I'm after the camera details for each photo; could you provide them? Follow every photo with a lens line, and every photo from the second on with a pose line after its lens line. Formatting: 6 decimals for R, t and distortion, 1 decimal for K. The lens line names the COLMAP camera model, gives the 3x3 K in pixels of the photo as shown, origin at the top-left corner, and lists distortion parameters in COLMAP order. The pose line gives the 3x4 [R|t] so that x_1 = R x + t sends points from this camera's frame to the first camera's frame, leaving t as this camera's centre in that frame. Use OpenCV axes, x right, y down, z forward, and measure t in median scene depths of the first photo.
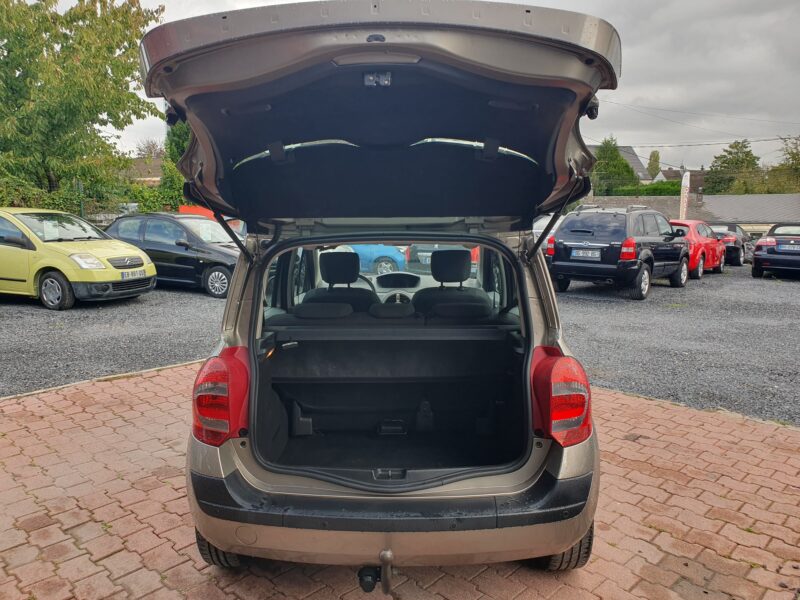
lens RADIAL K [[621.0, 0, 388.1], [0, 621.0, 311.6], [0, 0, 1]] dist [0.020511, -0.001583]
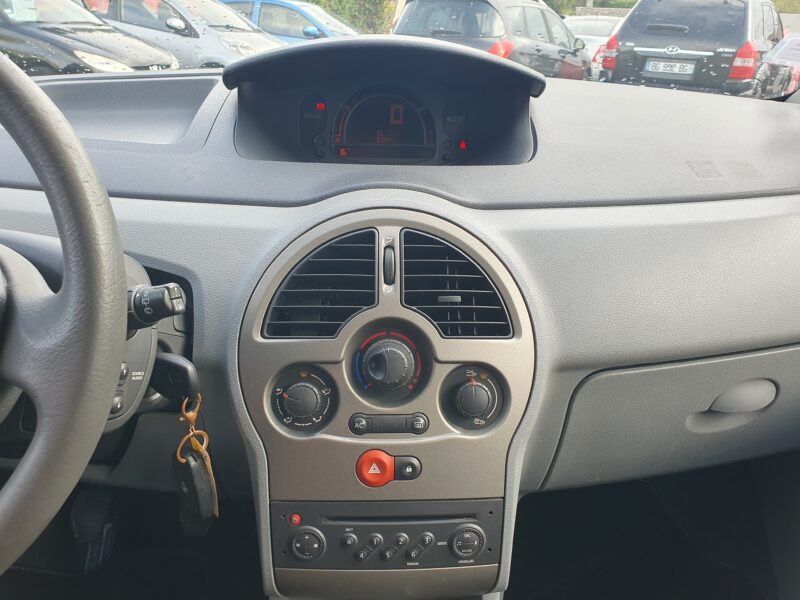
lens RADIAL K [[618.6, 0, 400.0], [0, 618.6, 300.0], [0, 0, 1]] dist [0.058983, -0.066138]
pose [[0.996755, 0.004925, 0.080350, 0.004846], [-0.024886, 0.968086, 0.249380, -0.024731], [-0.076558, -0.250571, 0.965066, 0.494334]]
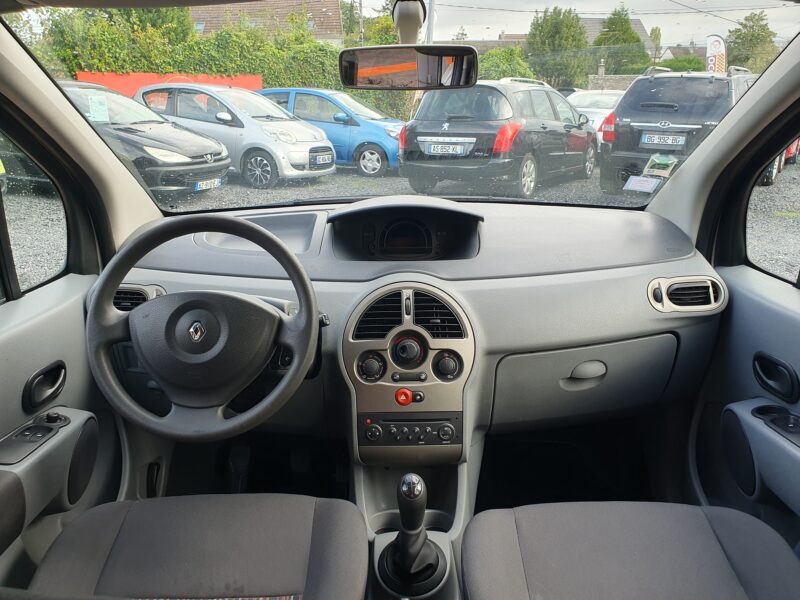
lens RADIAL K [[618.6, 0, 400.0], [0, 618.6, 300.0], [0, 0, 1]] dist [0.058983, -0.066138]
pose [[0.999237, -0.011700, 0.037256, 0.001651], [0.005785, 0.987885, 0.155077, -0.036225], [-0.038619, -0.154743, 0.987200, 0.414495]]
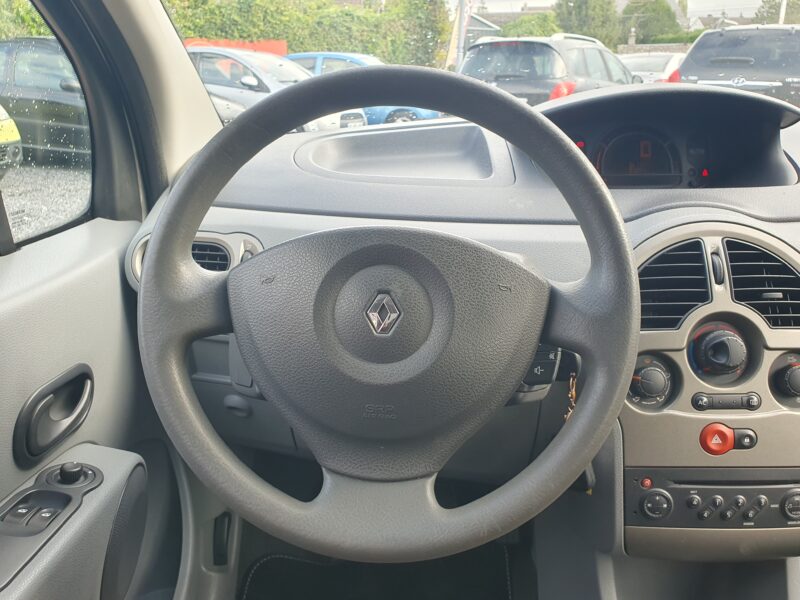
lens RADIAL K [[627.0, 0, 400.0], [0, 627.0, 300.0], [0, 0, 1]] dist [-0.004524, 0.039512]
pose [[0.999862, -0.013041, 0.010316, -0.031707], [0.010903, 0.982601, 0.185411, -0.023260], [-0.012555, -0.185273, 0.982607, 0.480187]]
